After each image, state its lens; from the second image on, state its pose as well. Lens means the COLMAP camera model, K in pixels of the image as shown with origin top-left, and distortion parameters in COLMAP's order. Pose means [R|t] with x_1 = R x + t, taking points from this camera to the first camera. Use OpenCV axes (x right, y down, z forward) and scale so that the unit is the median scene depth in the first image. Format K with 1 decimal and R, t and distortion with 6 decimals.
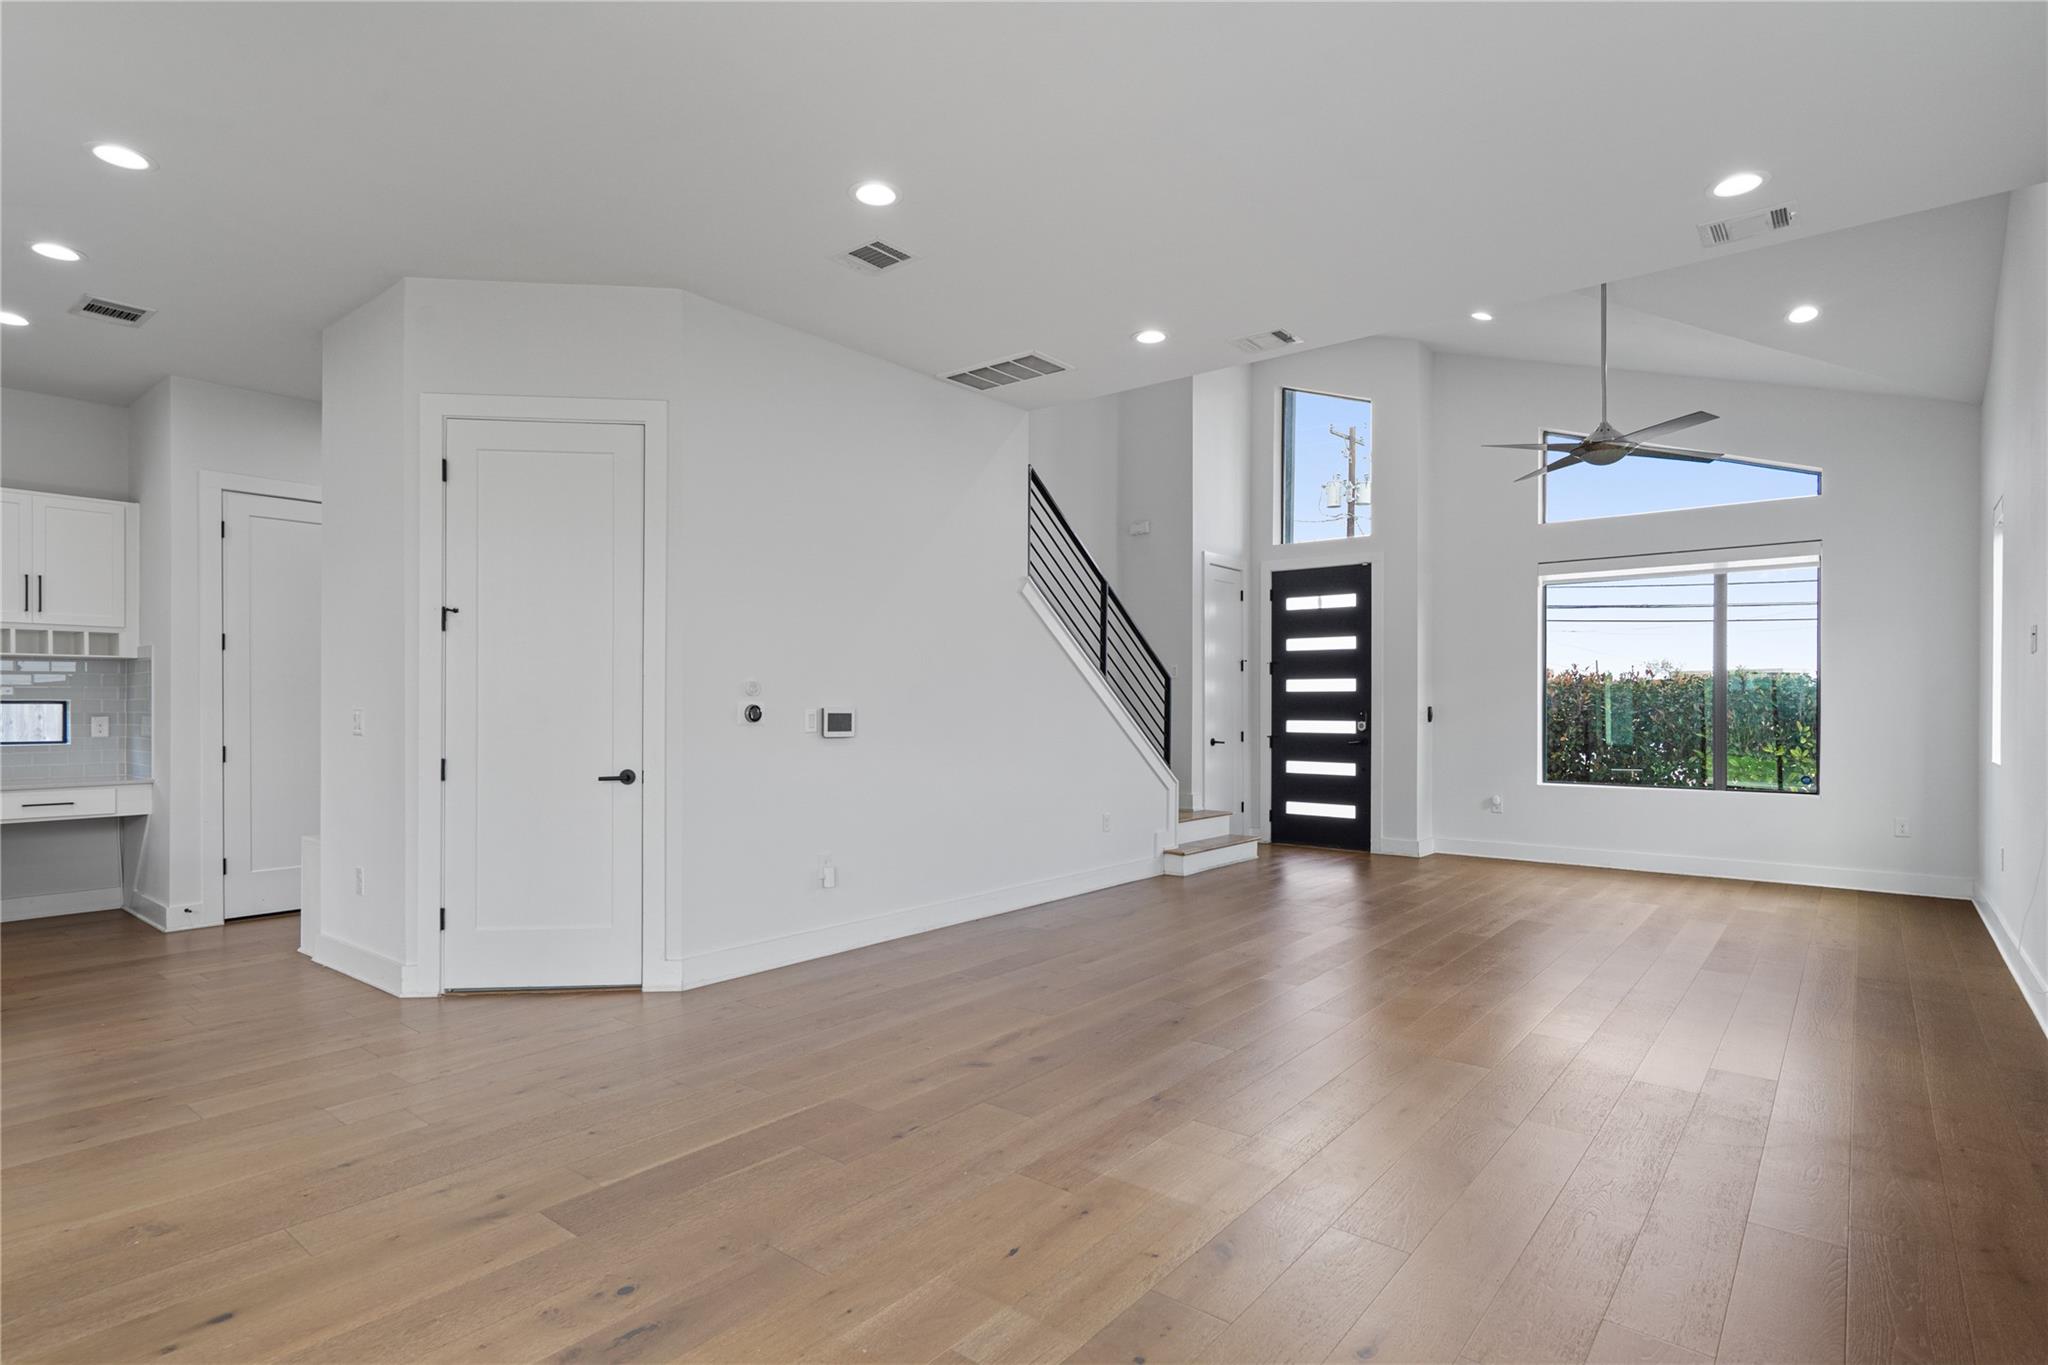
lens RADIAL K [[1047.2, 0, 1024.0], [0, 1047.2, 682.5], [0, 0, 1]] dist [0.000795, 0.001423]
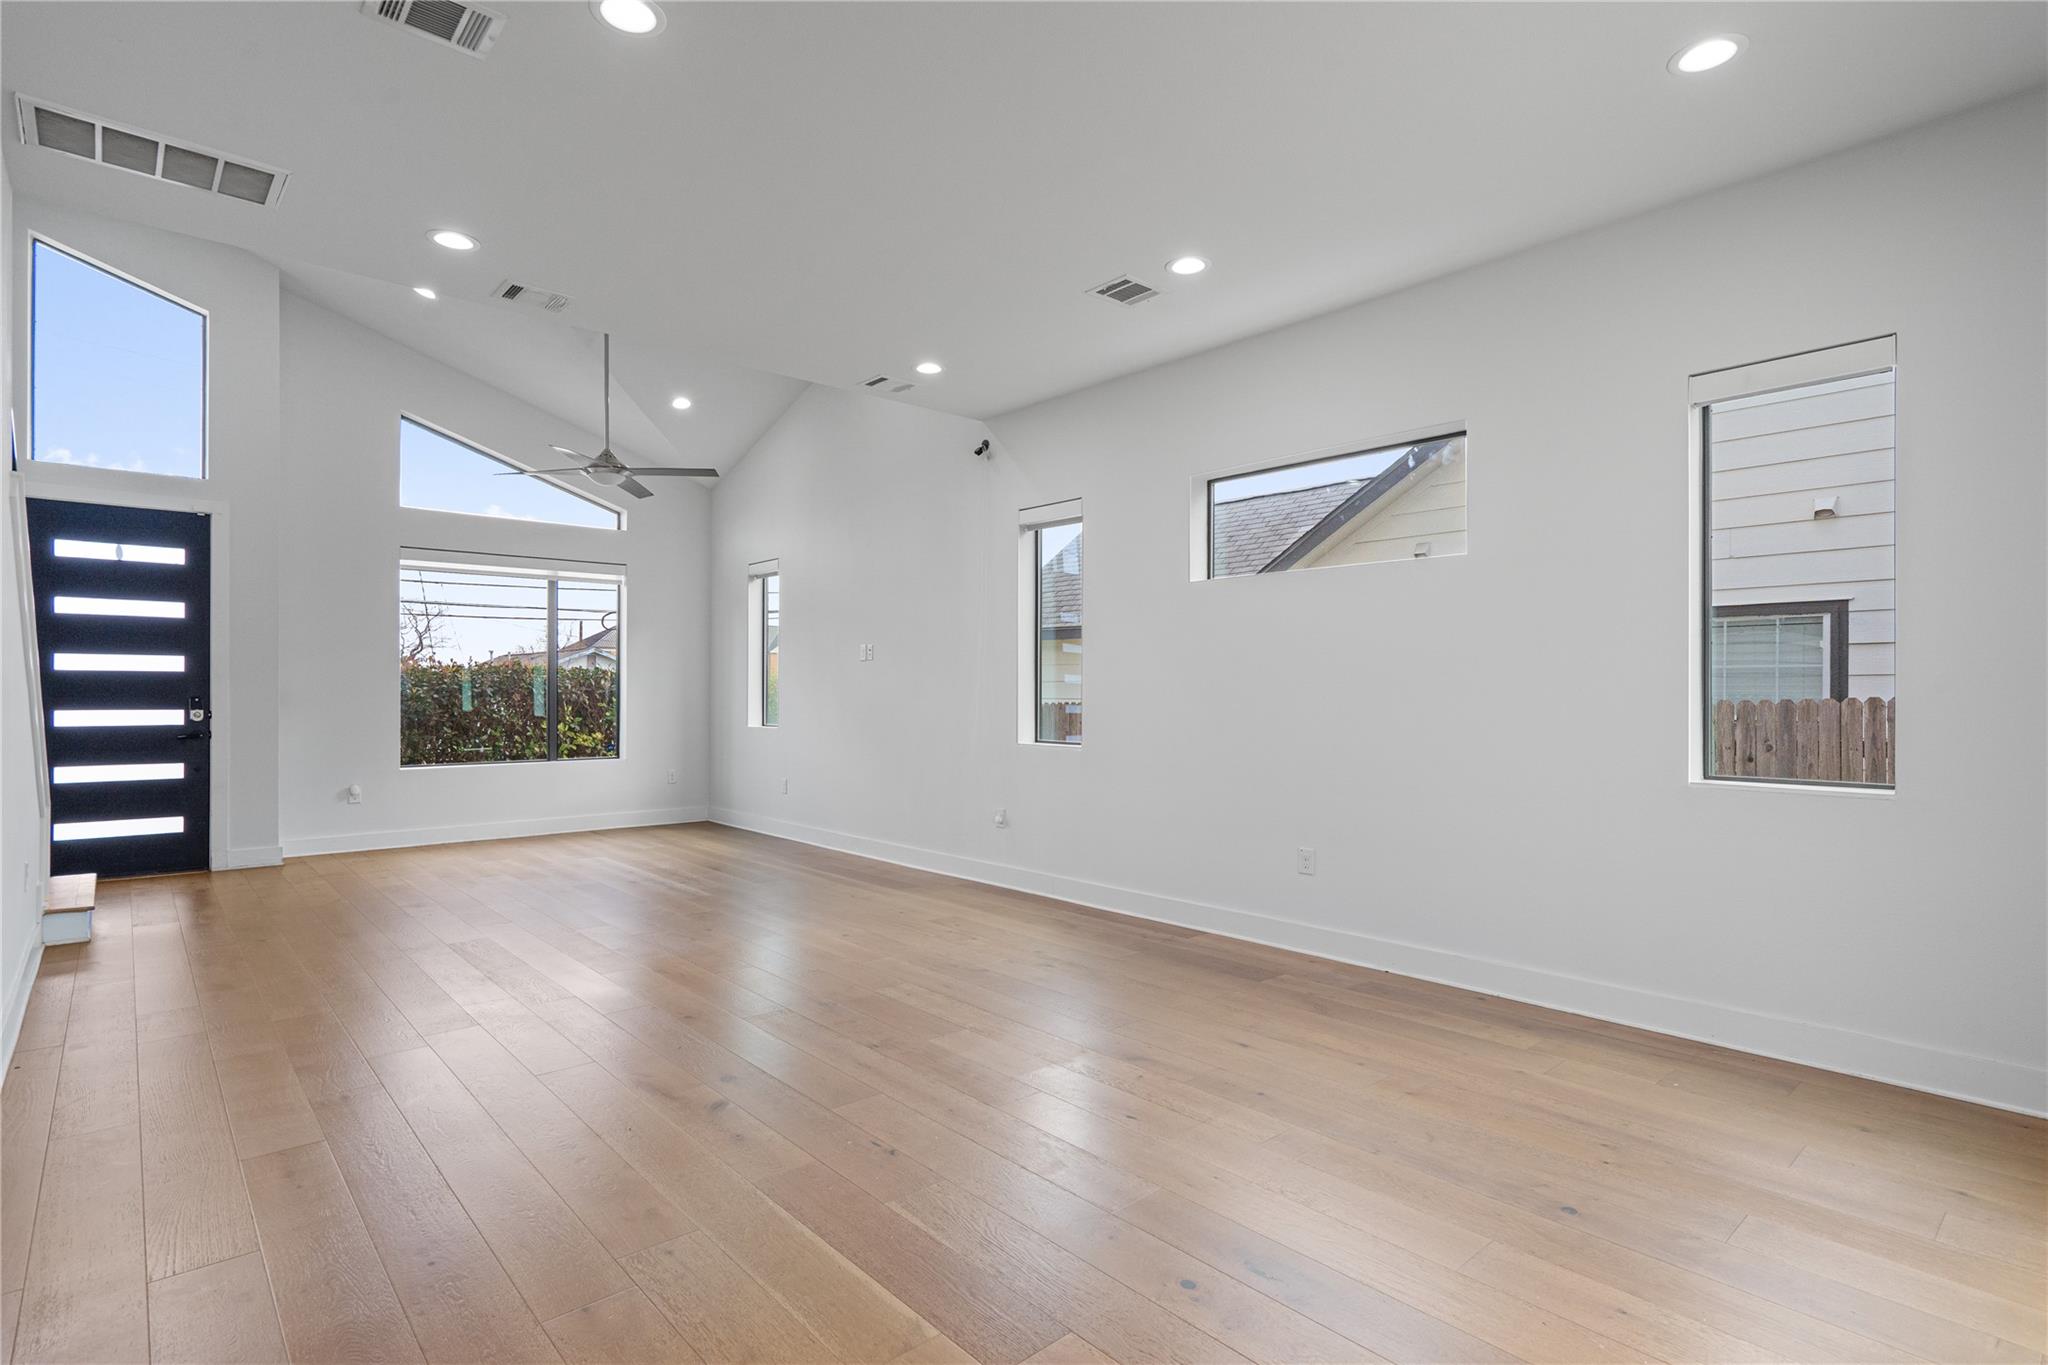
lens RADIAL K [[1011.1, 0, 1031.7], [0, 1011.1, 684.8], [0, 0, 1]] dist [-0.003701, 0.000119]
pose [[0.155696, 0.007660, 0.987775, -0.385085], [-0.022407, 0.999740, -0.004221, 0.007987], [-0.987551, -0.021476, 0.155827, 0.278000]]
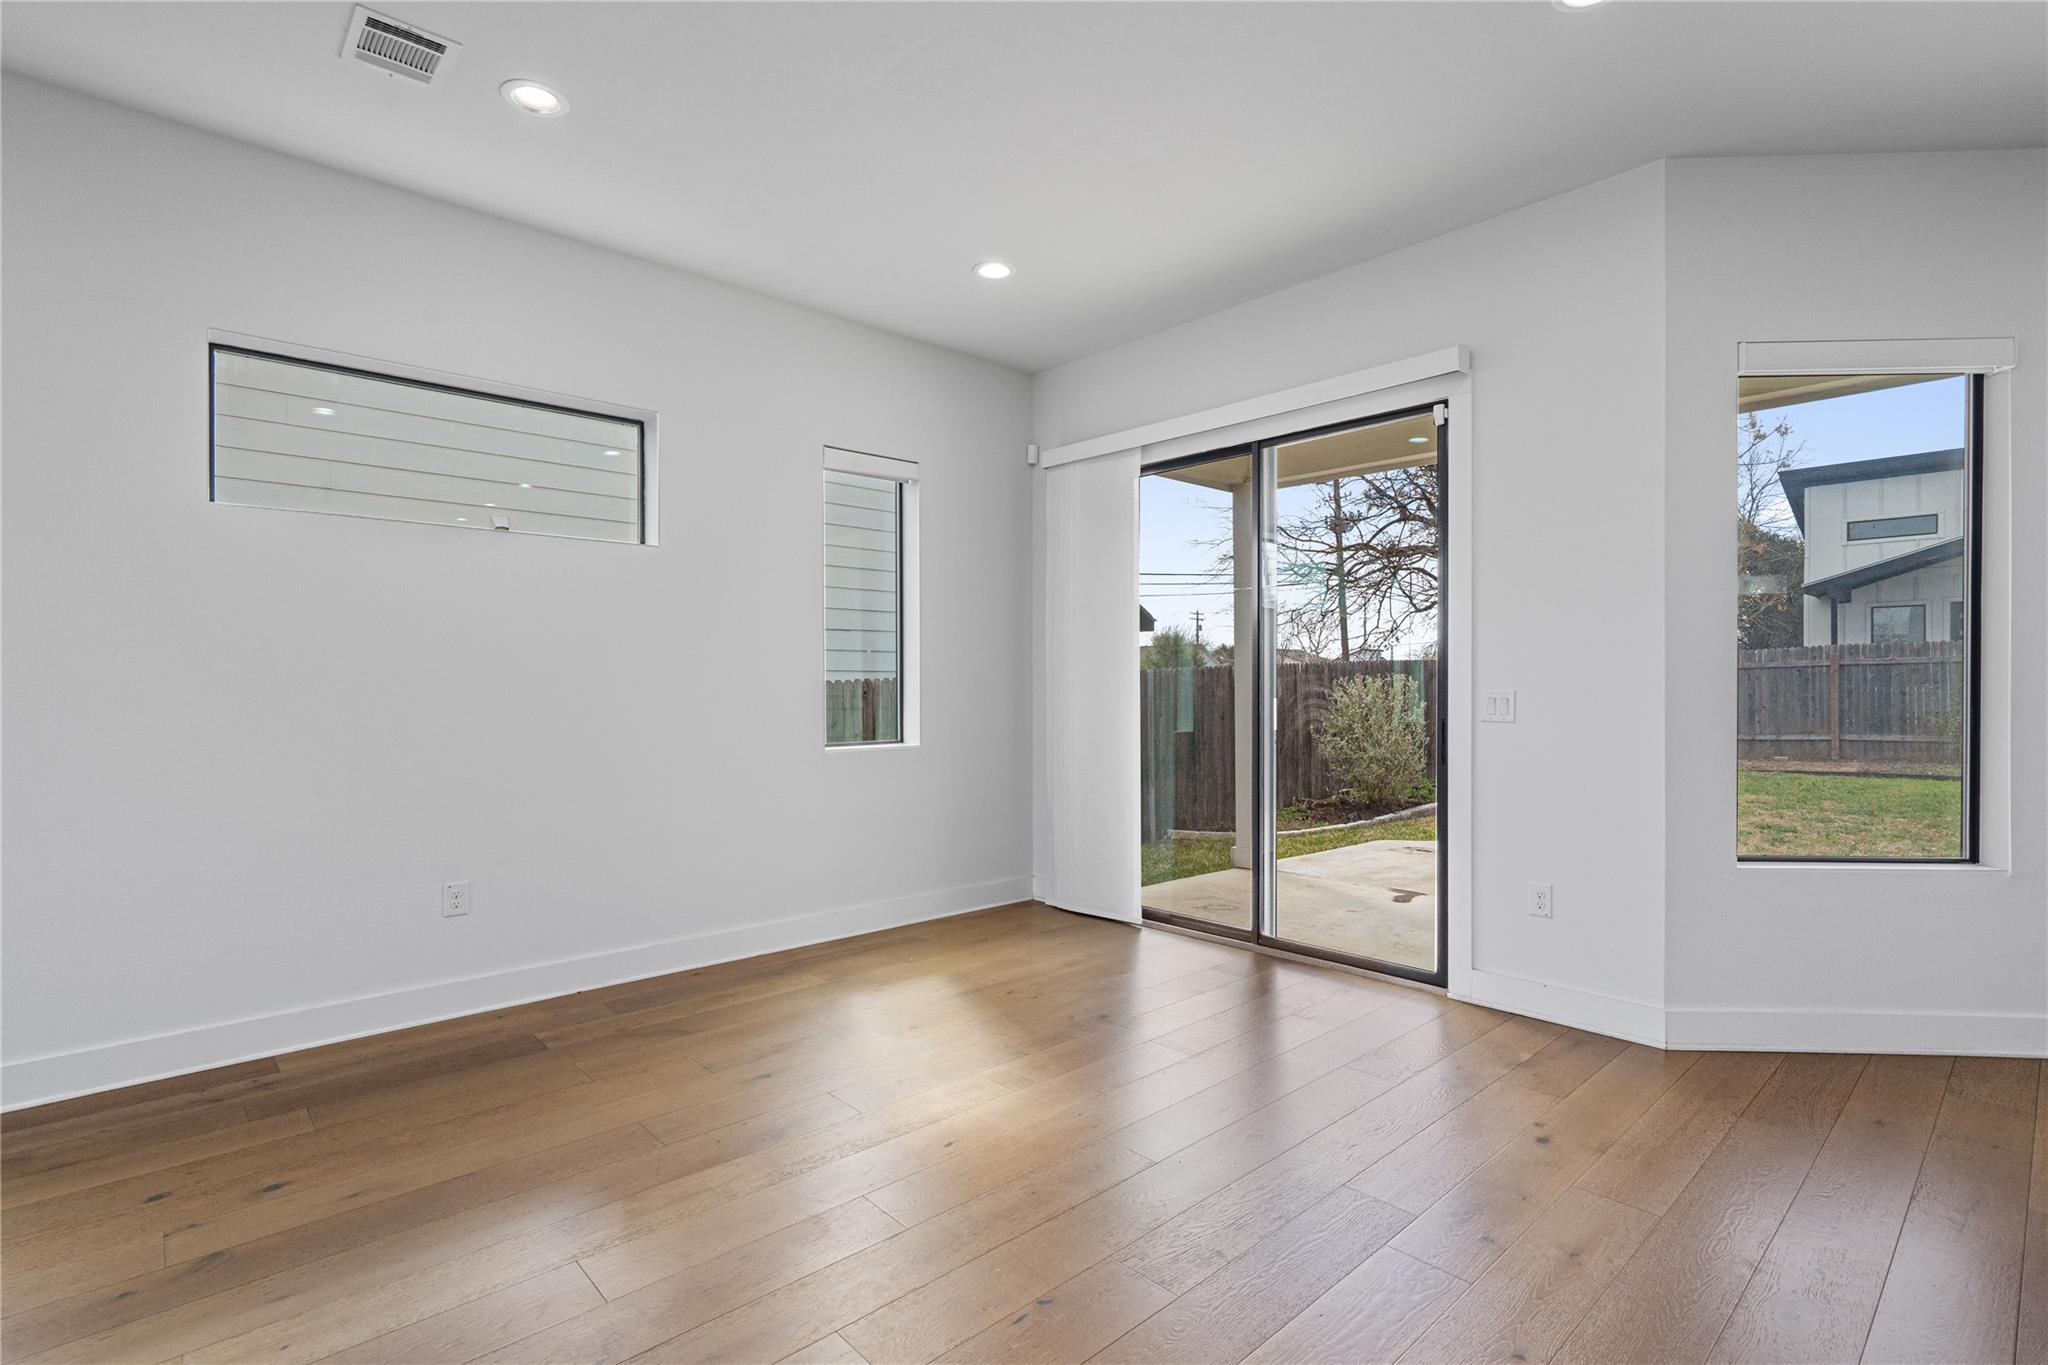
lens RADIAL K [[970.6, 0, 1009.7], [0, 970.6, 679.0], [0, 0, 1]] dist [-0.001655, 0.000703]
pose [[-0.989121, -0.001714, 0.147096, -0.077057], [-0.005076, 0.999734, -0.022487, 0.013383], [-0.147018, -0.022989, -0.988867, 0.627900]]
